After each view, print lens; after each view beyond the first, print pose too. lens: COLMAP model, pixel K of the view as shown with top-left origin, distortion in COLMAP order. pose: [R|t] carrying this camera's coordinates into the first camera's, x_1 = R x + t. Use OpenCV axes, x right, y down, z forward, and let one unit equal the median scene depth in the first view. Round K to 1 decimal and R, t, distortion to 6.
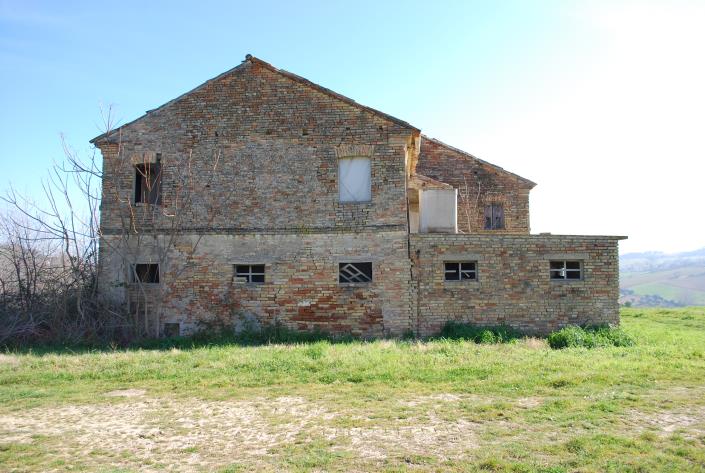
lens RADIAL K [[557.4, 0, 352.5], [0, 557.4, 236.5], [0, 0, 1]] dist [-0.076891, -0.000822]
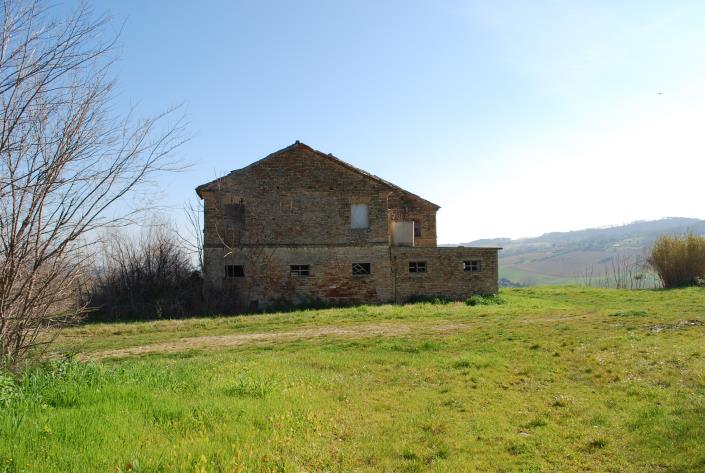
lens RADIAL K [[557.4, 0, 352.5], [0, 557.4, 236.5], [0, 0, 1]] dist [-0.076891, -0.000822]
pose [[0.970909, -0.001340, 0.239446, -0.443075], [-0.004311, 0.999724, 0.023076, -0.078692], [-0.239411, -0.023437, 0.970635, -0.712900]]
